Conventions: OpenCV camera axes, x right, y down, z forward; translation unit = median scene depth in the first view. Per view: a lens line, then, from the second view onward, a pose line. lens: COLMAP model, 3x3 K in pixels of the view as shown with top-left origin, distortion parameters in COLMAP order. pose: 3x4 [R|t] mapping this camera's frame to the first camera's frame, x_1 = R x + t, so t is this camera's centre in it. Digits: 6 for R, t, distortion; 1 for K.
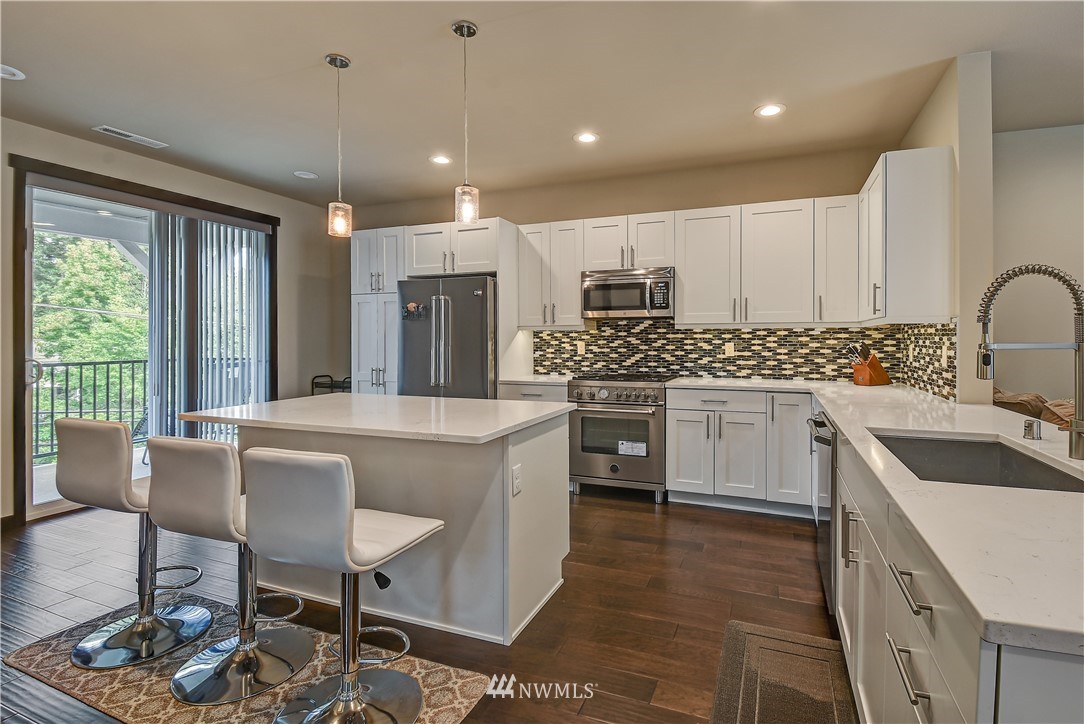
lens RADIAL K [[422.9, 0, 563.1], [0, 422.9, 342.7], [0, 0, 1]] dist [0.000677, -0.000135]
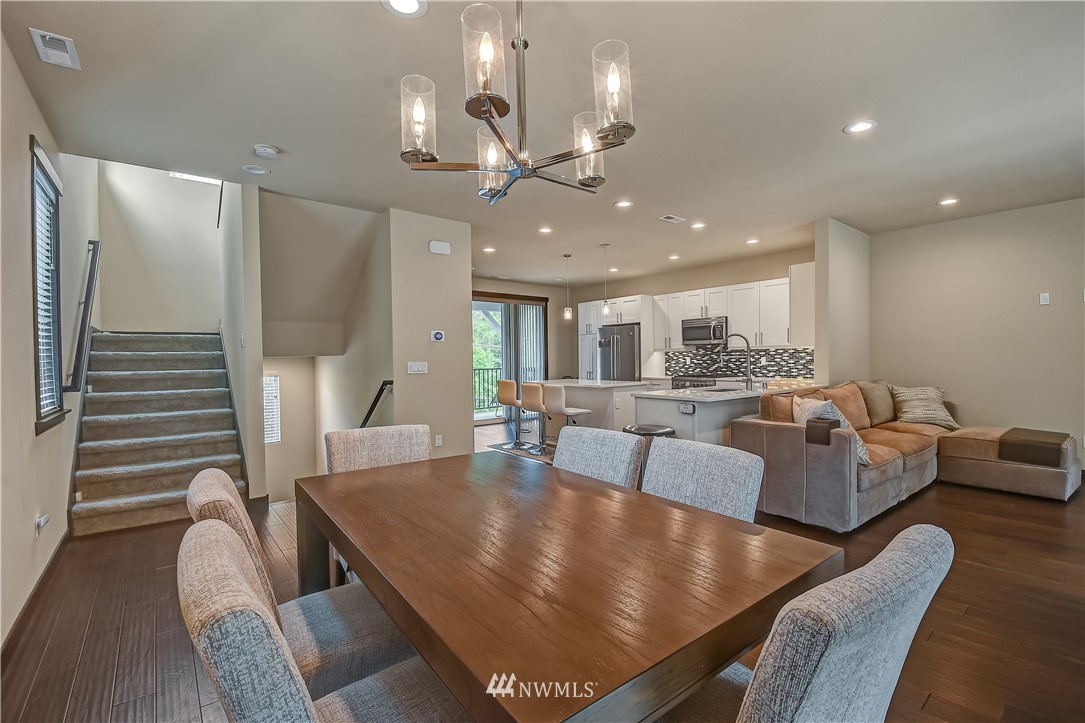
lens RADIAL K [[491.6, 0, 542.5], [0, 491.6, 361.5], [0, 0, 1]] dist [0.000267, 0.000033]
pose [[0.828386, -0.004230, -0.560142, 0.742041], [0.004142, 0.999990, -0.001427, 0.016695], [0.560143, -0.001138, 0.828395, -1.147036]]
